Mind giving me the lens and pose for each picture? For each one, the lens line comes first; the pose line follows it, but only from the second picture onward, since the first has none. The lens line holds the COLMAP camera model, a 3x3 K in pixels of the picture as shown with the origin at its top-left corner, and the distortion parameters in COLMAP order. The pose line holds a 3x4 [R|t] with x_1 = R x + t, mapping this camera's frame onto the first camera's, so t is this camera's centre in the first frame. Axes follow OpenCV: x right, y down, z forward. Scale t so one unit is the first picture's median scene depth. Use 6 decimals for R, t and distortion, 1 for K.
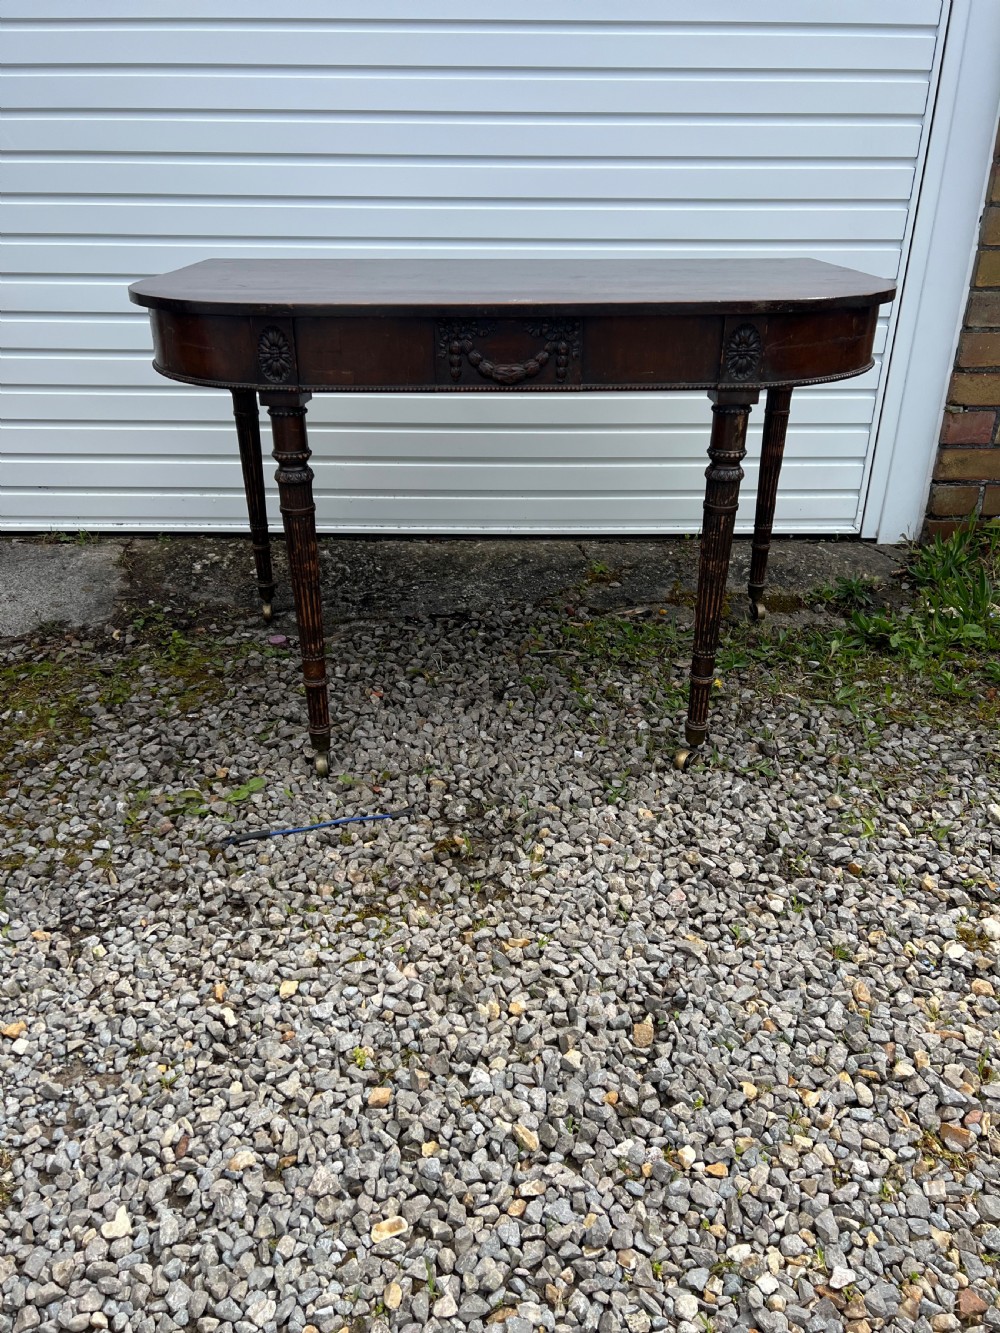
lens RADIAL K [[997.3, 0, 497.0], [0, 997.3, 675.6], [0, 0, 1]] dist [0.092356, -0.172100]
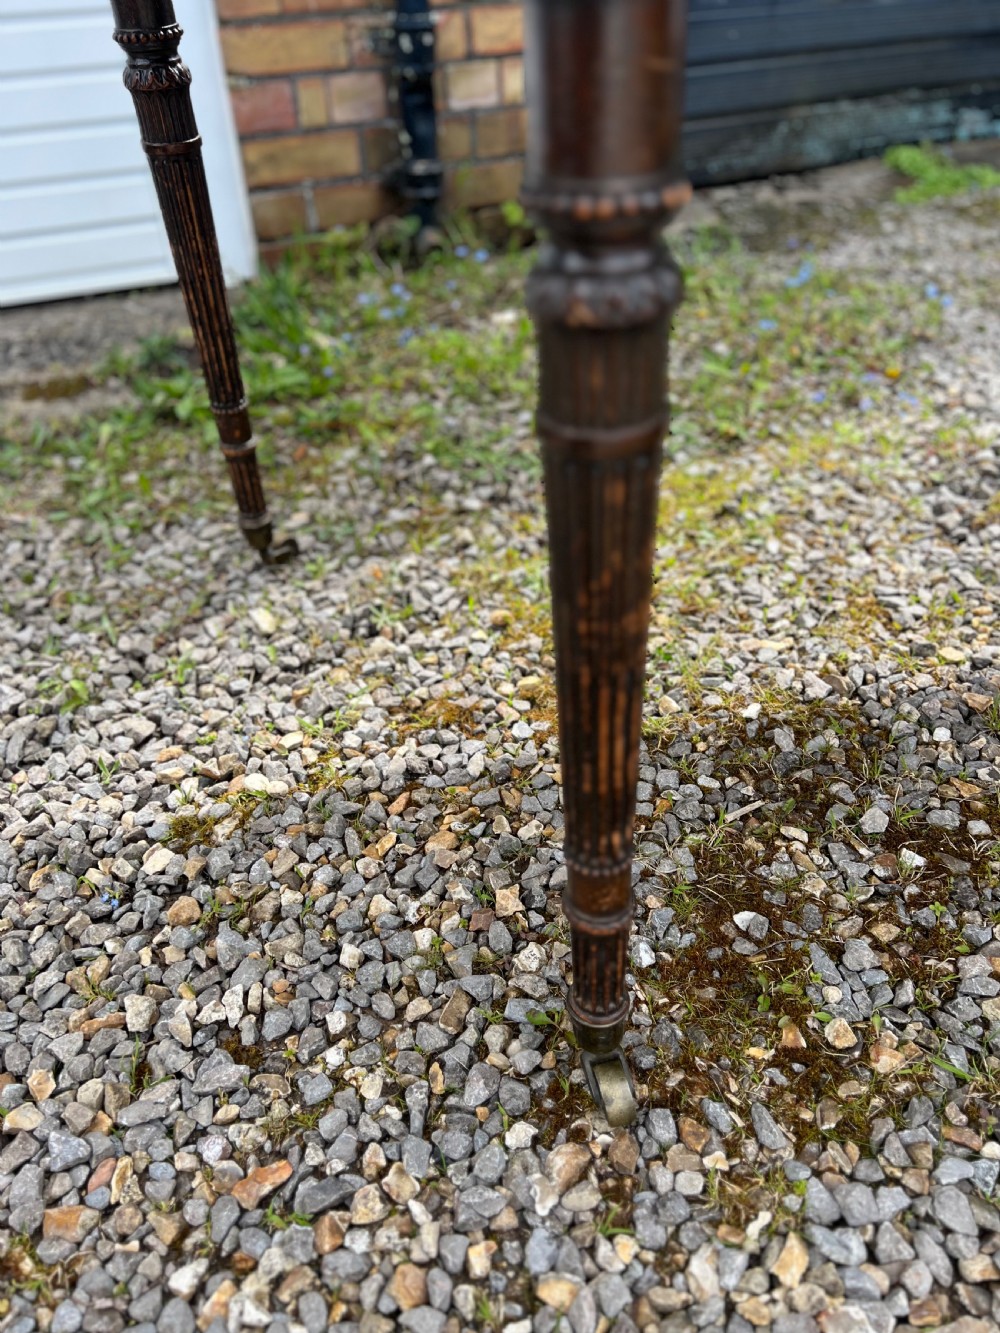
lens RADIAL K [[1003.3, 0, 499.2], [0, 1003.3, 675.1], [0, 0, 1]] dist [0.058373, -0.064033]
pose [[0.898561, -0.283910, 0.334639, 0.379032], [0.220797, 0.951472, 0.214360, 0.054941], [-0.379259, -0.118728, 0.917642, 0.270963]]
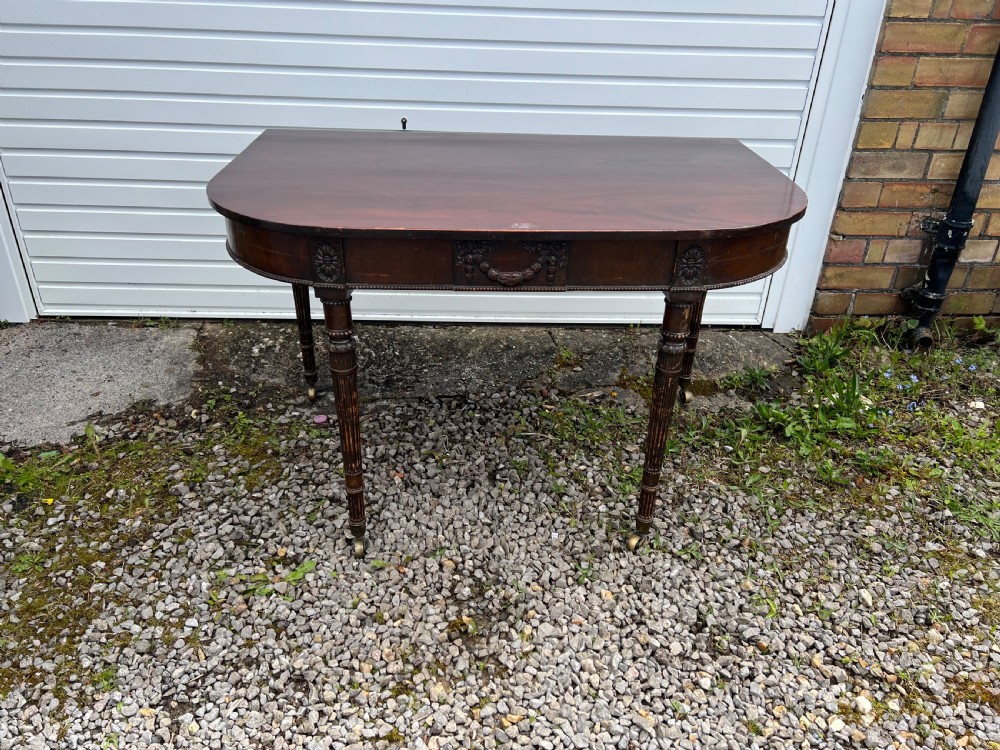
lens RADIAL K [[753.2, 0, 502.2], [0, 753.2, 384.4], [0, 0, 1]] dist [0.056103, -0.061713]
pose [[0.999119, 0.007994, 0.041205, -0.032521], [-0.010607, 0.997919, 0.063596, -0.197279], [-0.040611, -0.063977, 0.997125, 0.023197]]
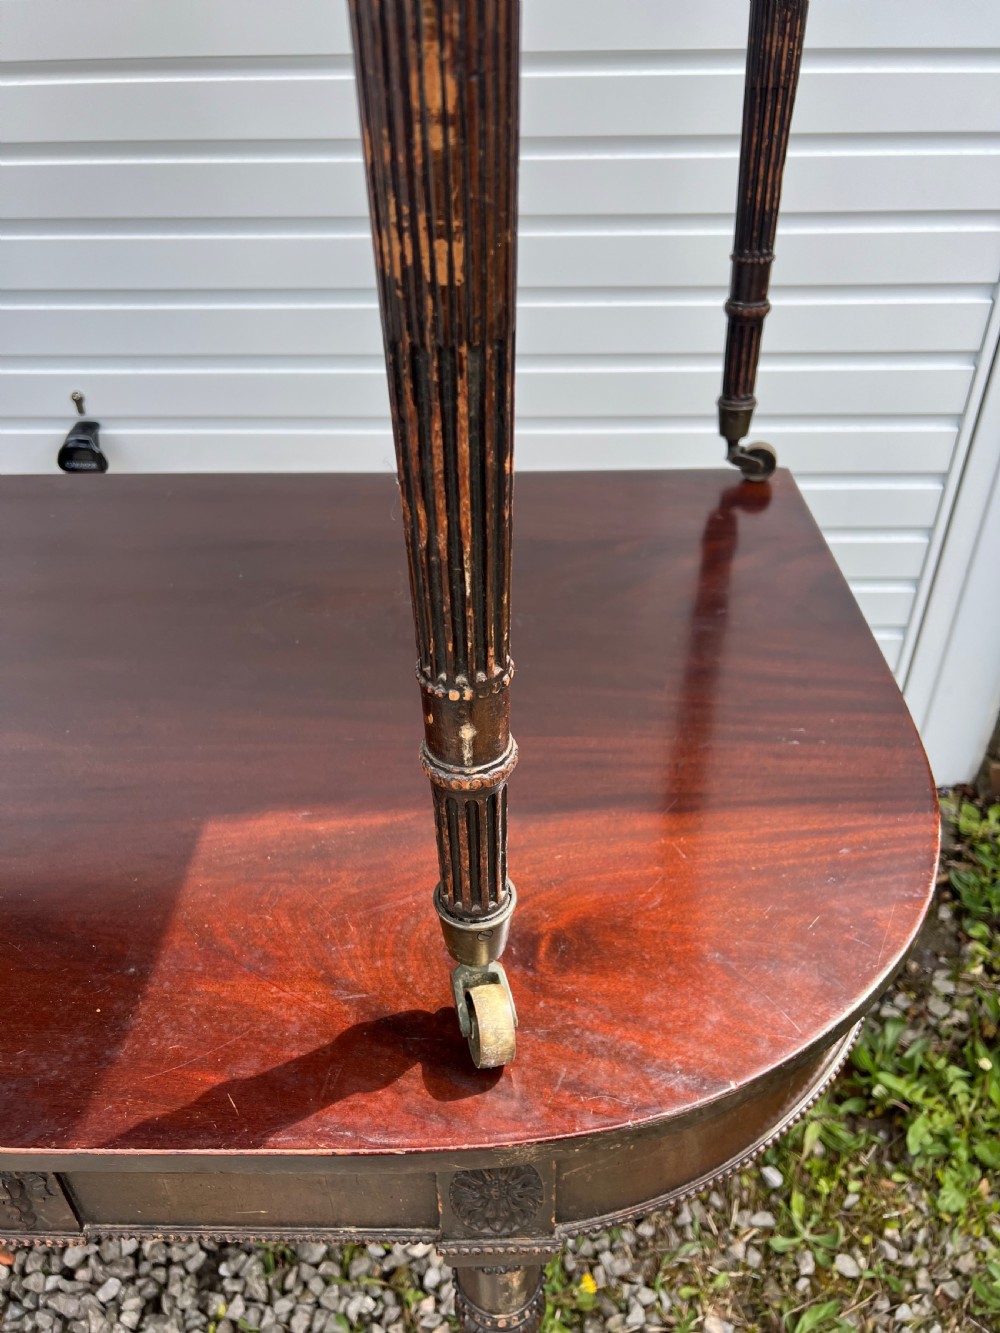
lens RADIAL K [[1003.6, 0, 497.9], [0, 1003.6, 665.6], [0, 0, 1]] dist [0.060782, -0.075295]
pose [[0.999236, 0.006277, -0.038578, 0.223848], [-0.000424, 0.988702, 0.149892, -0.492135], [0.039083, -0.149761, 0.987949, 0.578519]]
